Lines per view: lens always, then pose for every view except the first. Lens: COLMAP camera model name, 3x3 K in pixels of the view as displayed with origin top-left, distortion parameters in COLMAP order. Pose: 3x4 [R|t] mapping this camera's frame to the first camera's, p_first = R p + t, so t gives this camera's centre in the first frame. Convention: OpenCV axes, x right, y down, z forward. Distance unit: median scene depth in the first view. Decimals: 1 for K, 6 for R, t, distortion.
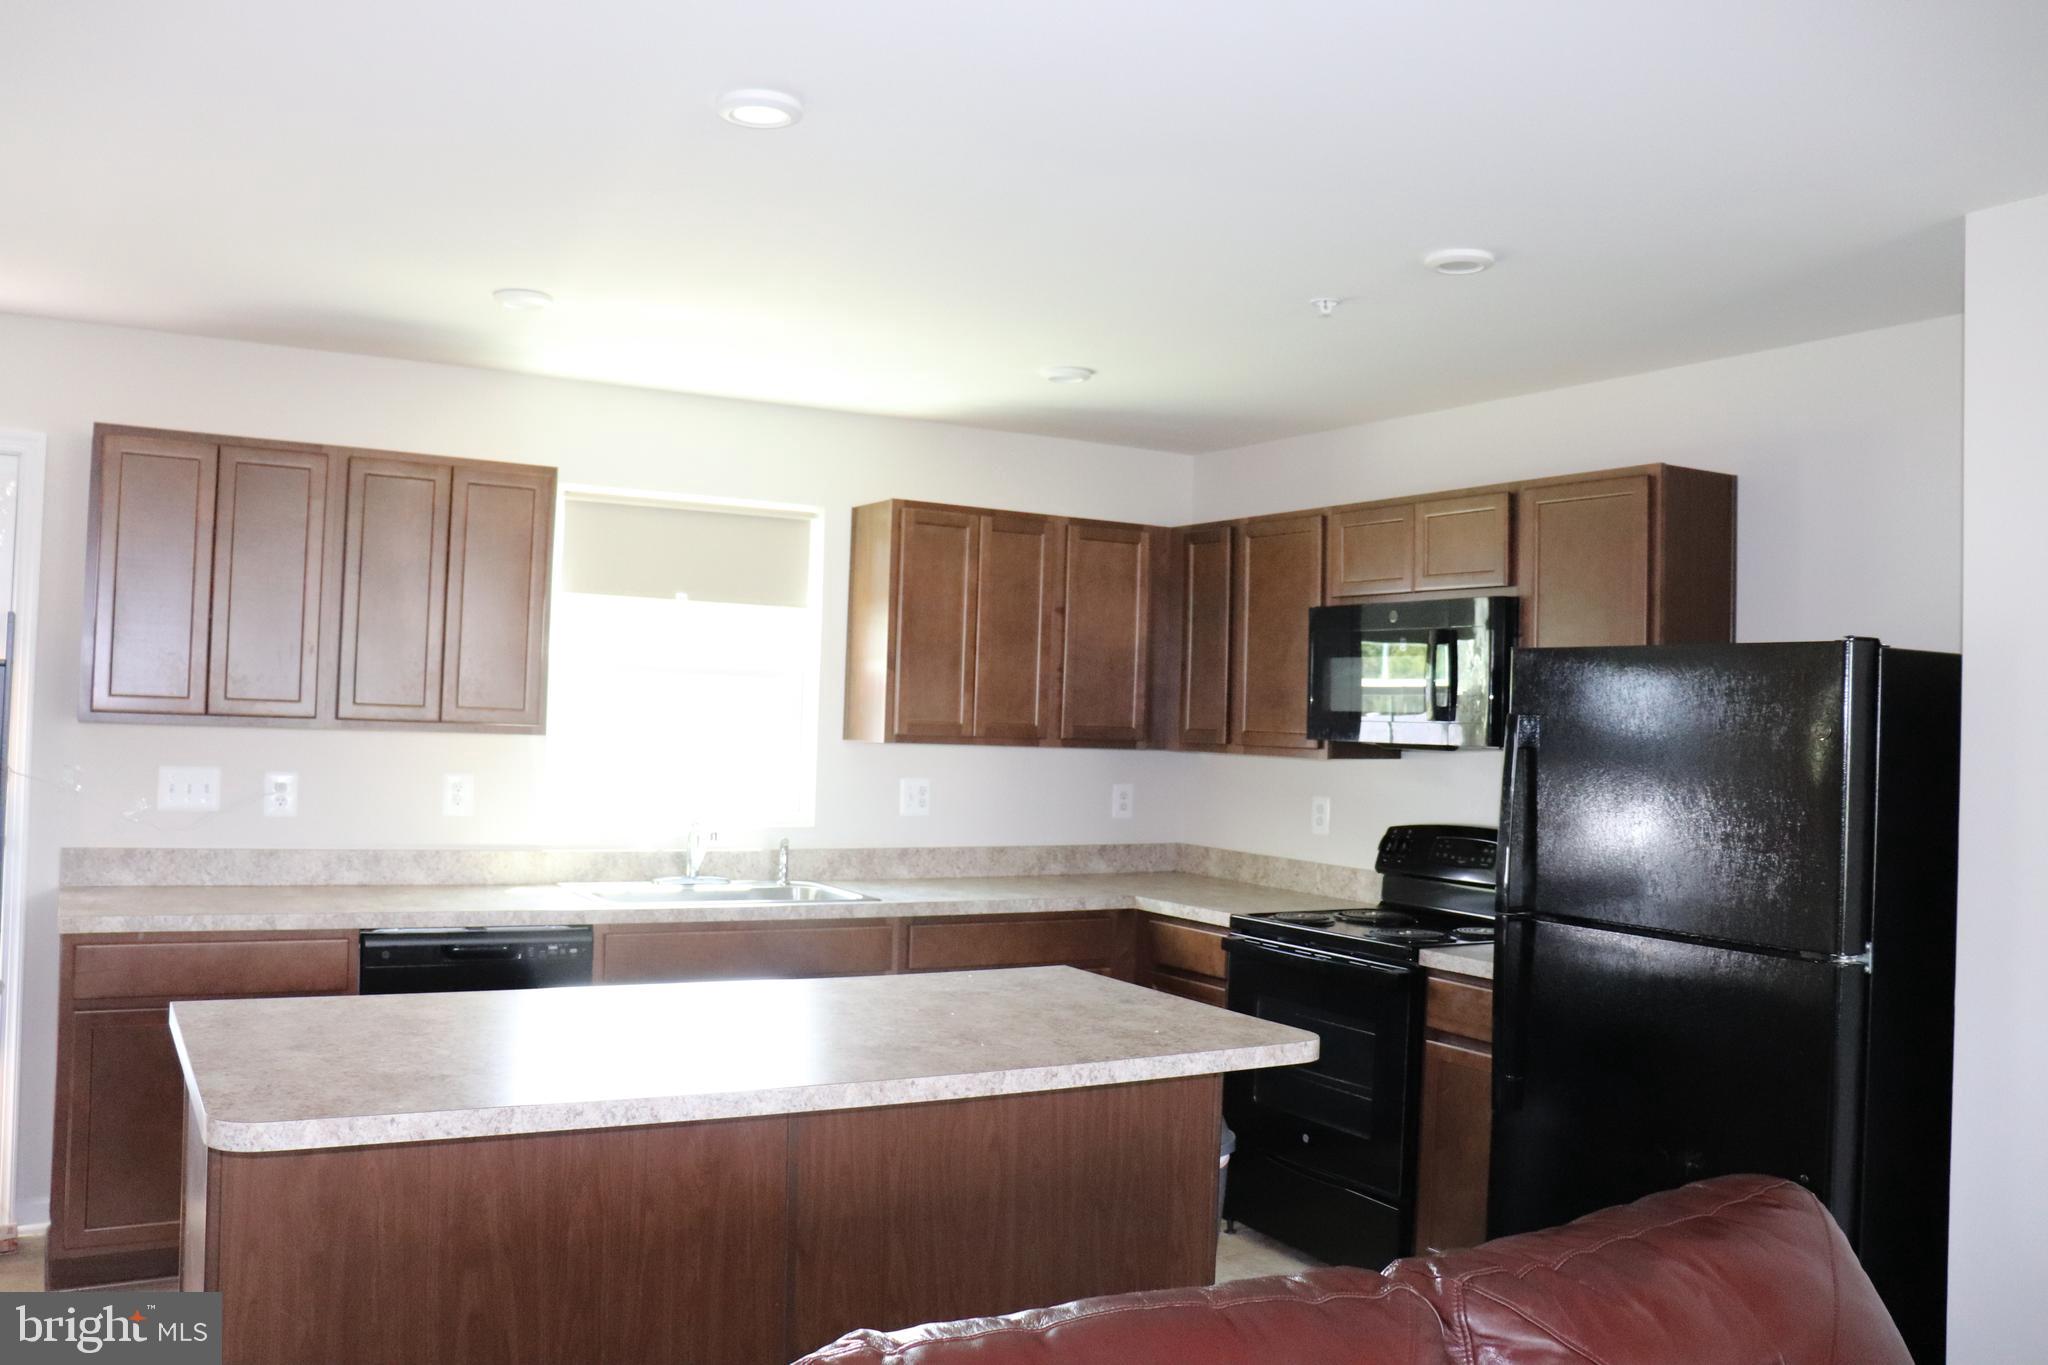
lens RADIAL K [[1689.2, 0, 1005.7], [0, 1689.2, 664.9], [0, 0, 1]] dist [-0.172850, 0.158046]
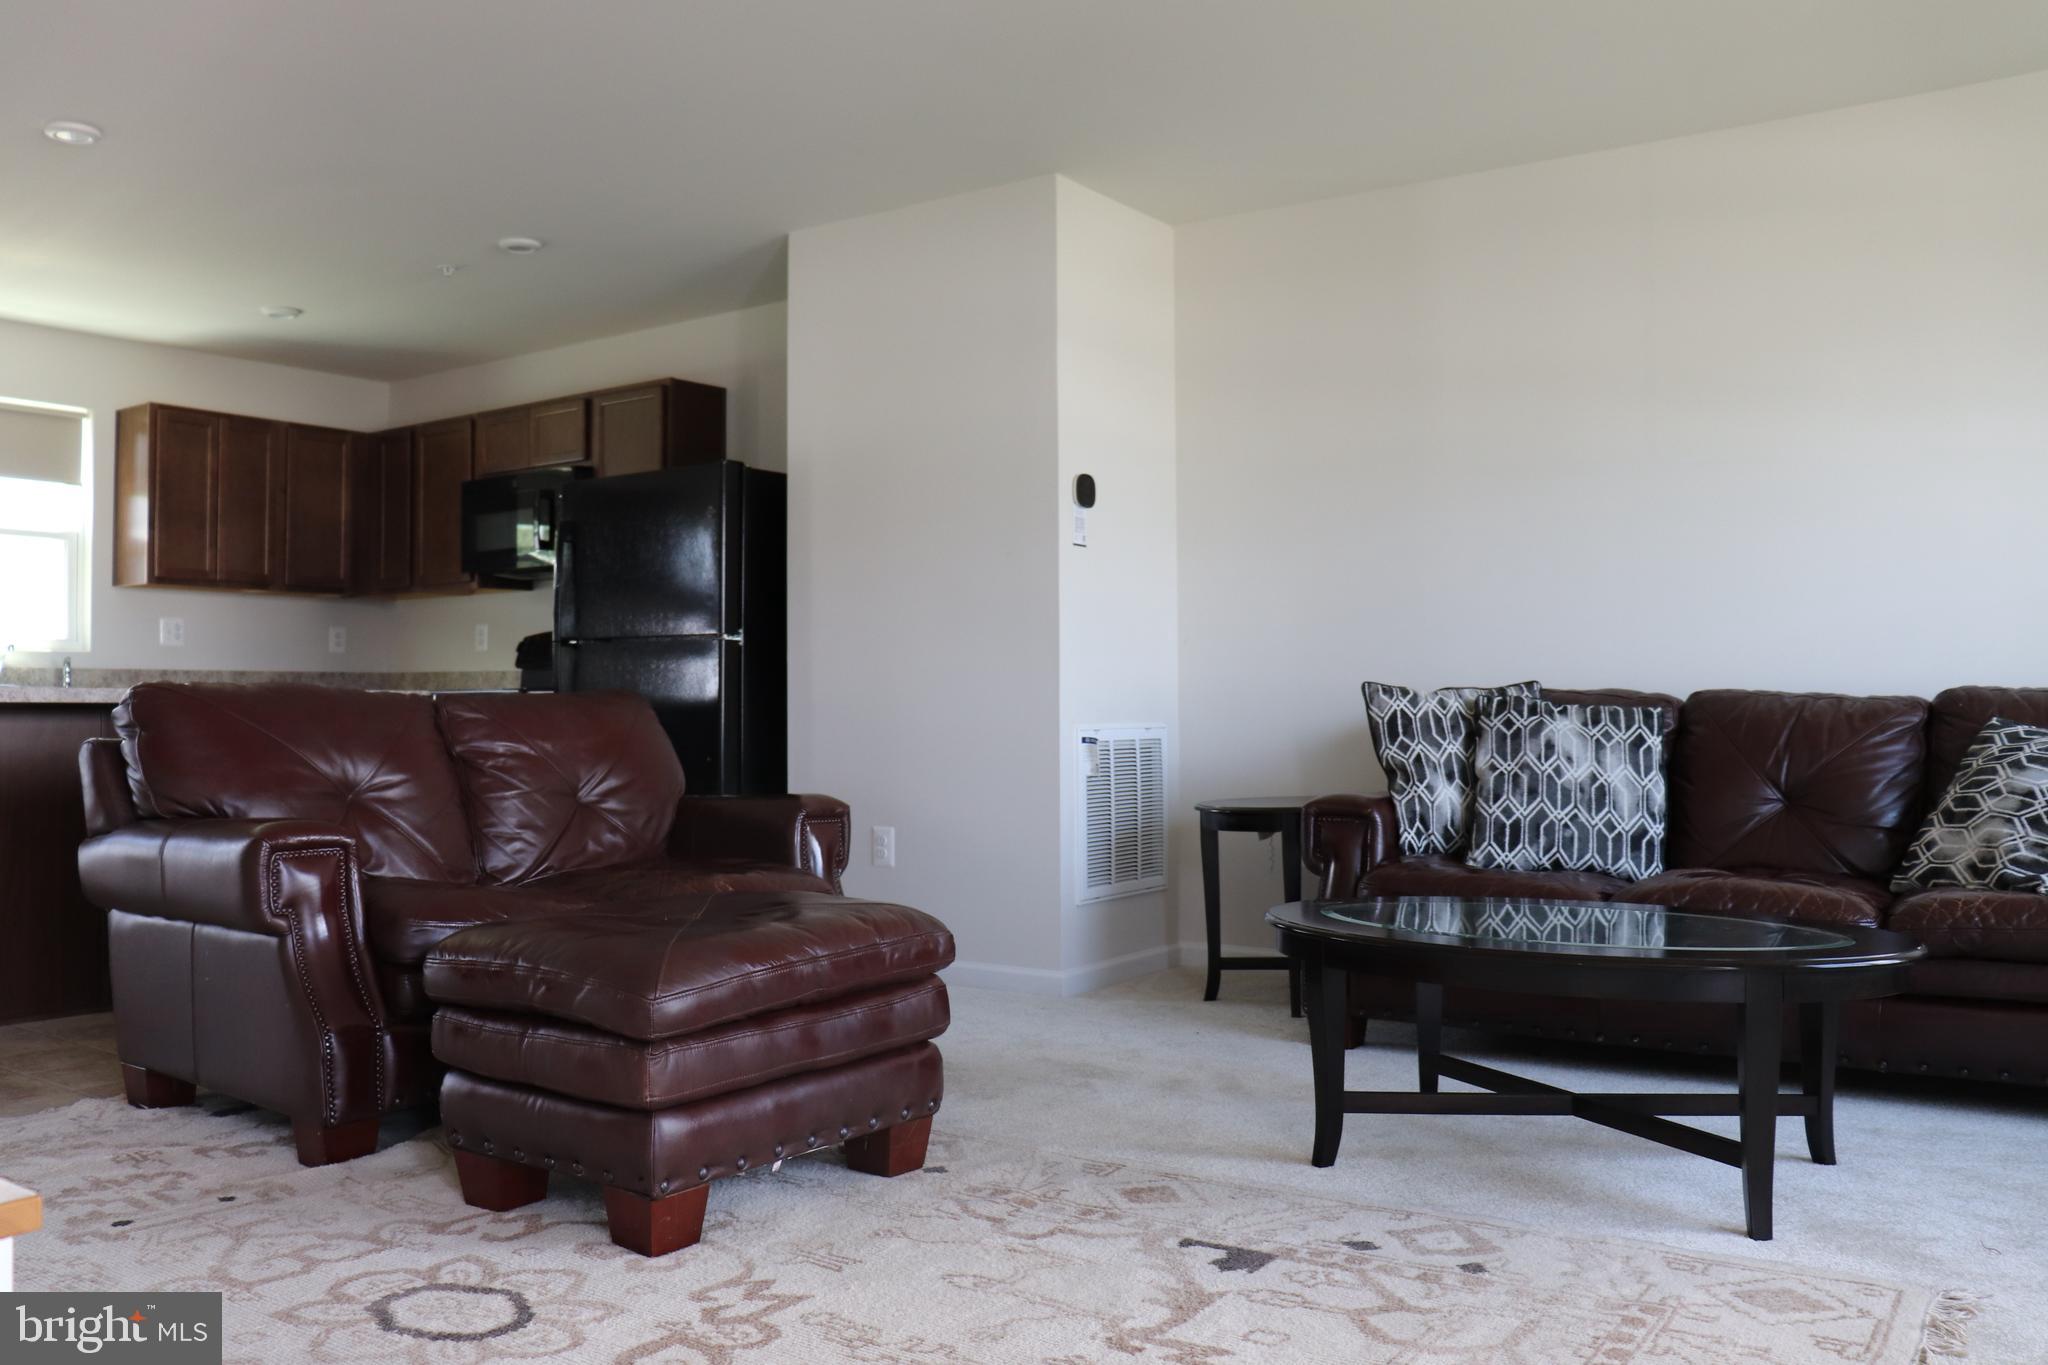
lens RADIAL K [[1689.2, 0, 1009.1], [0, 1689.2, 674.9], [0, 0, 1]] dist [-0.172850, 0.158046]
pose [[0.909564, -0.027235, 0.414671, 0.013892], [0.020426, 0.999574, 0.020845, 0.112674], [-0.415062, -0.010490, 0.909733, -0.497560]]
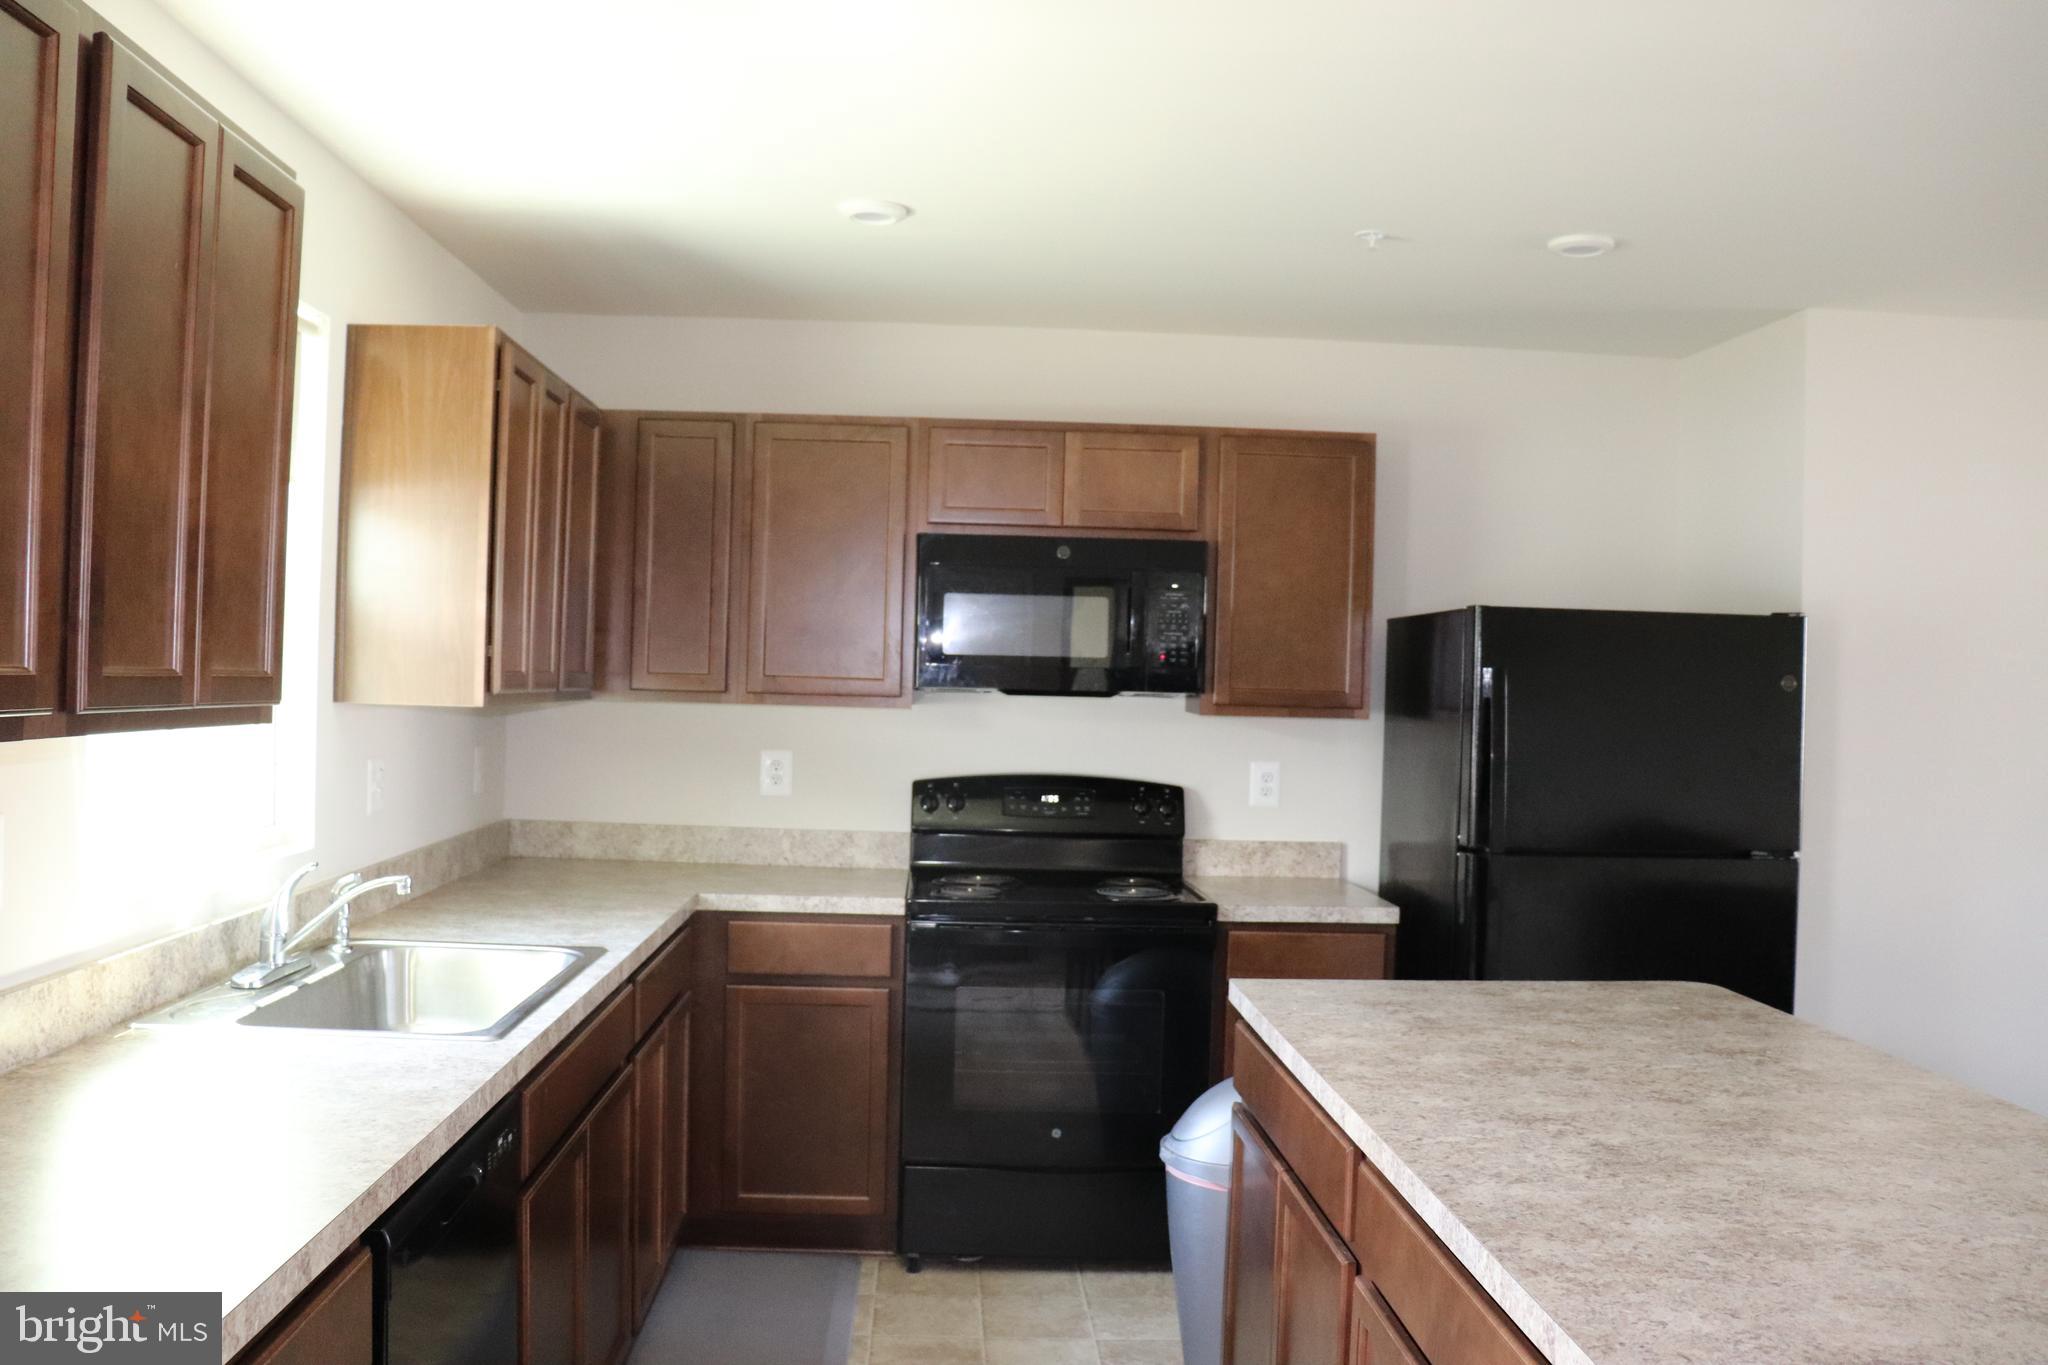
lens RADIAL K [[1650.7, 0, 963.7], [0, 1650.7, 705.2], [0, 0, 1]] dist [-0.141017, -0.001872]
pose [[0.488565, -0.031548, 0.871957, -0.553307], [-0.035190, 0.997821, 0.055820, 0.005943], [-0.871818, -0.057956, 0.486390, 0.571827]]
